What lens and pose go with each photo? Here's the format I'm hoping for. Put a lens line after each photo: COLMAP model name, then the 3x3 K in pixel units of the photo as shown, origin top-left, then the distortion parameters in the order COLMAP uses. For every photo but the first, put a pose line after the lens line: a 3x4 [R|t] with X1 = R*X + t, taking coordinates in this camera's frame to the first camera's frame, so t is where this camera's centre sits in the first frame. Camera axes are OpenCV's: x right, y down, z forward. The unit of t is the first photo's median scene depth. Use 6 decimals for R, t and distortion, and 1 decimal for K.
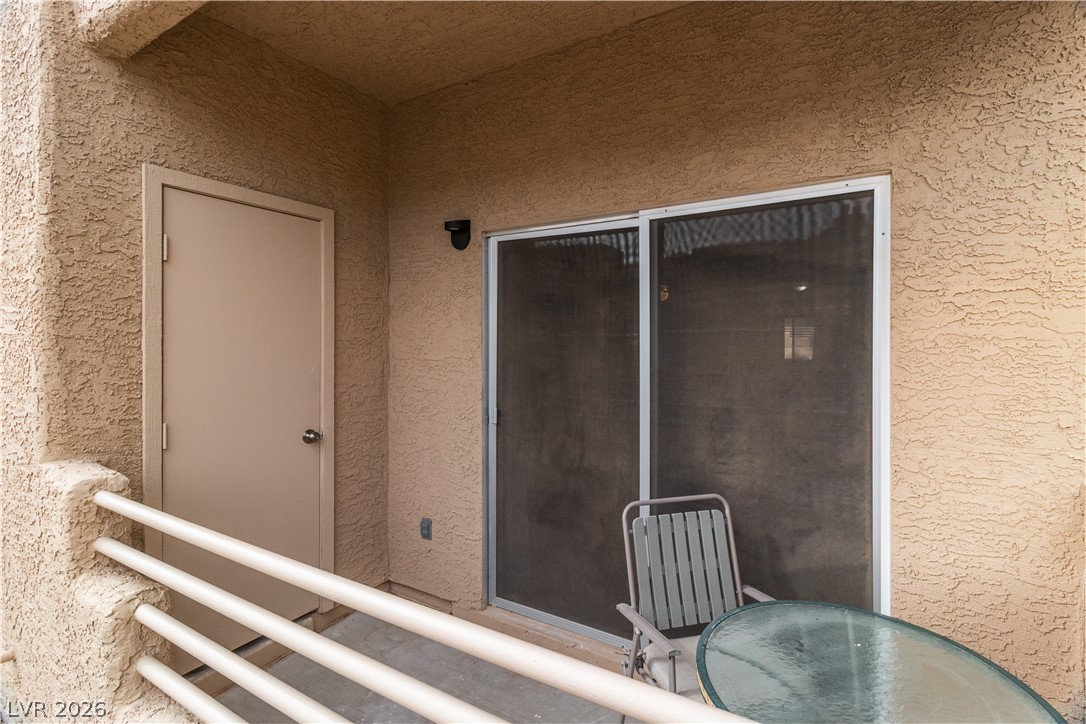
lens RADIAL K [[505.4, 0, 545.5], [0, 505.4, 340.2], [0, 0, 1]] dist [0.003549, 0.000663]
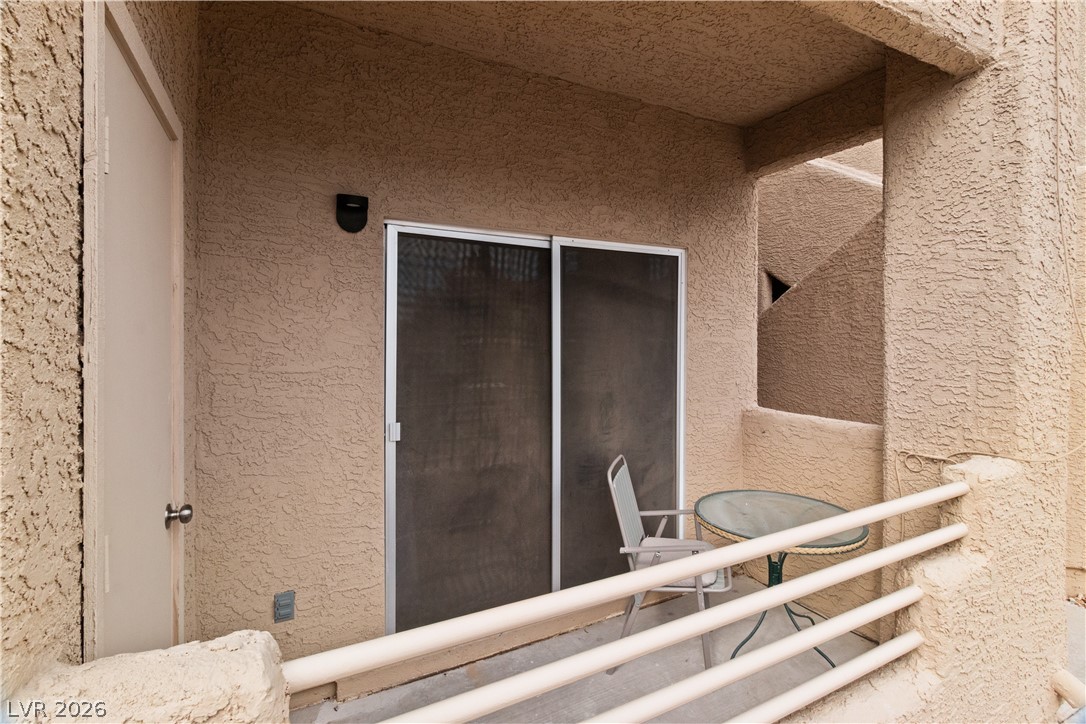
lens RADIAL K [[507.1, 0, 545.7], [0, 507.1, 344.2], [0, 0, 1]] dist [0.001834, 0.000563]
pose [[0.520775, -0.004972, 0.853680, -0.854030], [0.000370, 0.999984, 0.005599, -0.007815], [-0.853694, -0.002600, 0.520768, 0.395691]]
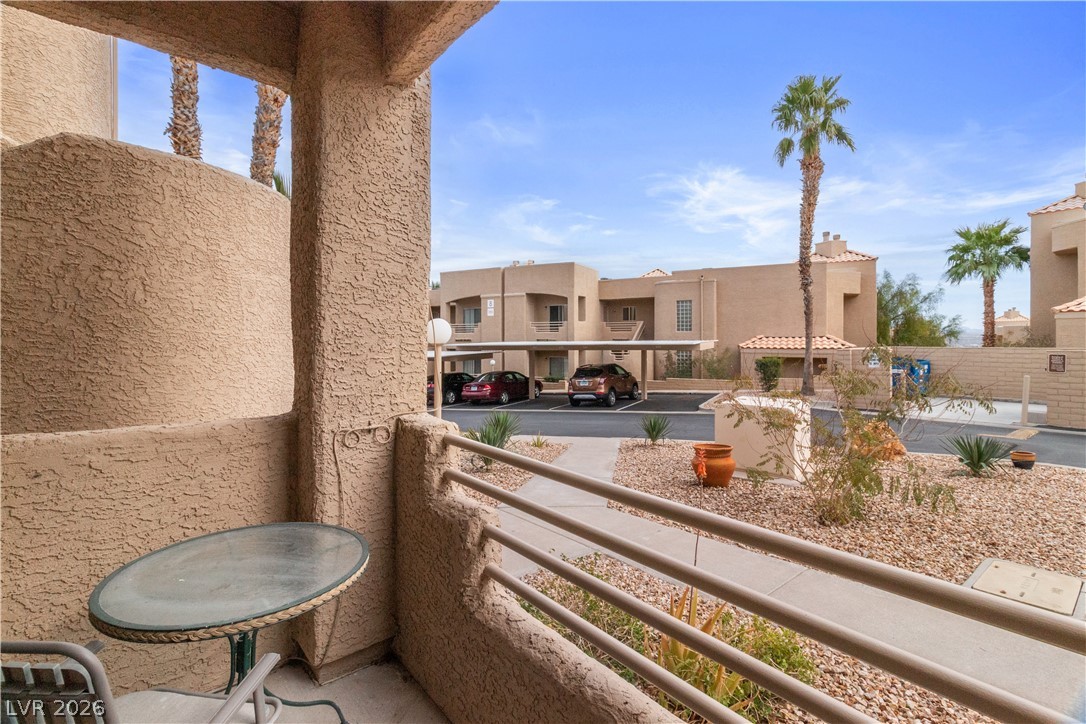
lens RADIAL K [[505.4, 0, 545.5], [0, 505.4, 340.2], [0, 0, 1]] dist [0.003549, 0.000663]
pose [[-0.938559, 0.004378, 0.345092, -0.327053], [0.002750, 0.999983, -0.005207, 0.044876], [-0.345108, -0.003938, -0.938555, 1.079274]]
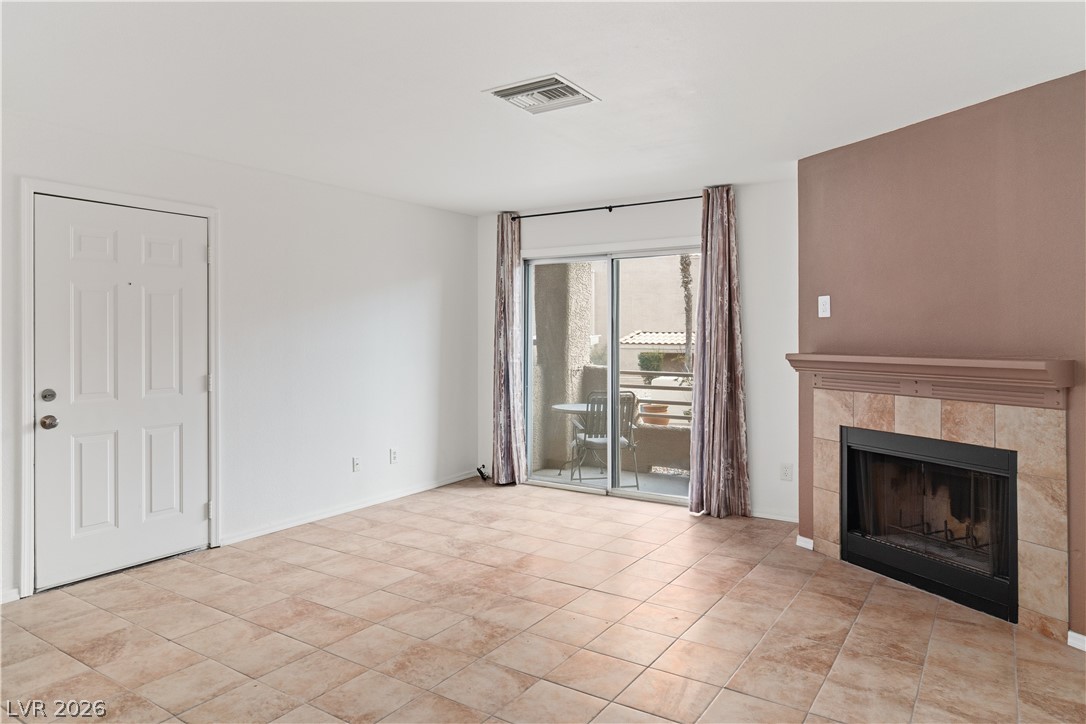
lens RADIAL K [[689.9, 0, 543.5], [0, 689.9, 339.9], [0, 0, 1]] dist [-0.000200, -0.000019]
pose [[-0.998813, 0.000802, 0.048704, 0.345046], [0.000895, 0.999998, 0.001878, 0.062600], [-0.048702, 0.001919, -0.998811, 3.594429]]
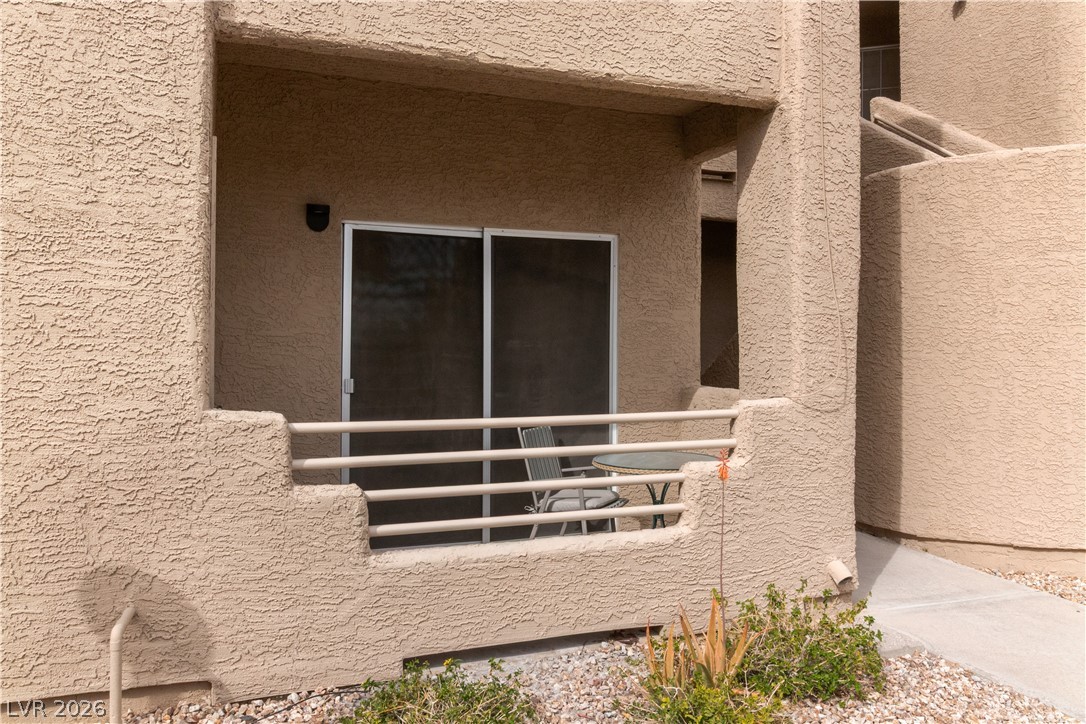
lens RADIAL K [[840.1, 0, 545.0], [0, 840.1, 345.9], [0, 0, 1]] dist [-0.000200, 0.000842]
pose [[0.605984, 0.009604, 0.795419, -1.568435], [-0.003241, 0.999949, -0.009604, 0.092839], [-0.795470, 0.003242, 0.605984, -0.541481]]
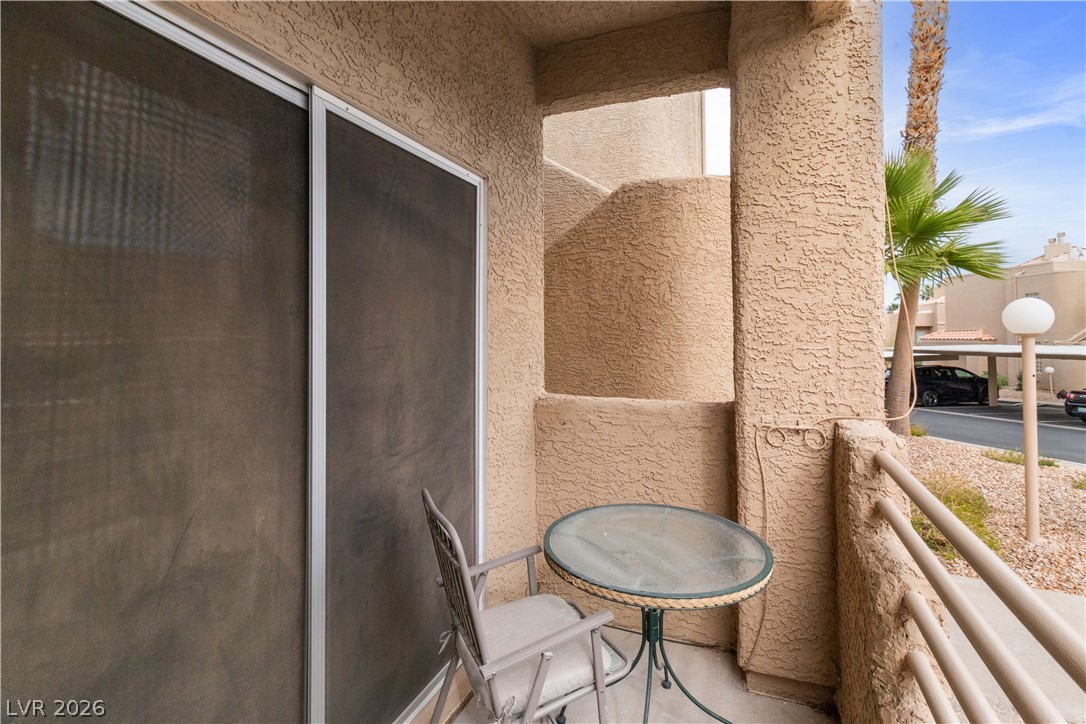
lens RADIAL K [[512.2, 0, 552.5], [0, 512.2, 324.9], [0, 0, 1]] dist [0.002173, 0.000376]
pose [[-0.151123, 0.026822, 0.988151, -0.470779], [0.006230, 0.999638, -0.026181, 0.053883], [-0.988495, 0.002199, -0.151235, 0.816139]]
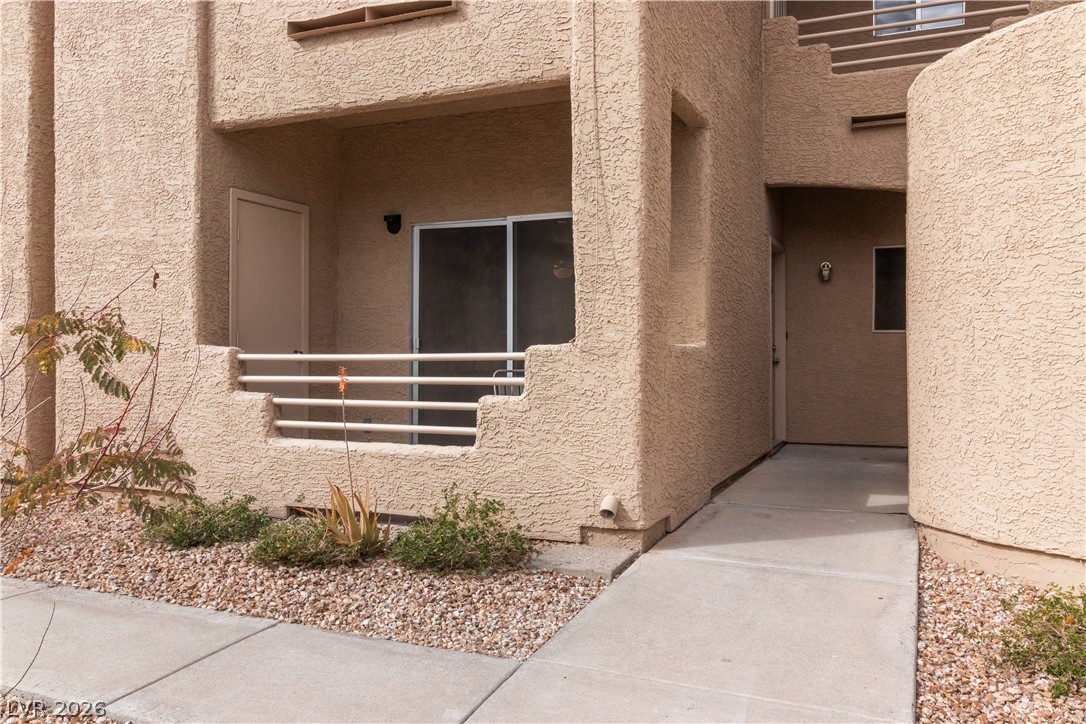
lens RADIAL K [[862.5, 0, 547.6], [0, 862.5, 354.0], [0, 0, 1]] dist [0.001248, 0.000100]
pose [[0.990950, 0.001177, 0.134225, -0.073281], [-0.001061, 0.999999, -0.000941, 0.220079], [-0.134226, 0.000790, 0.990950, -1.960716]]
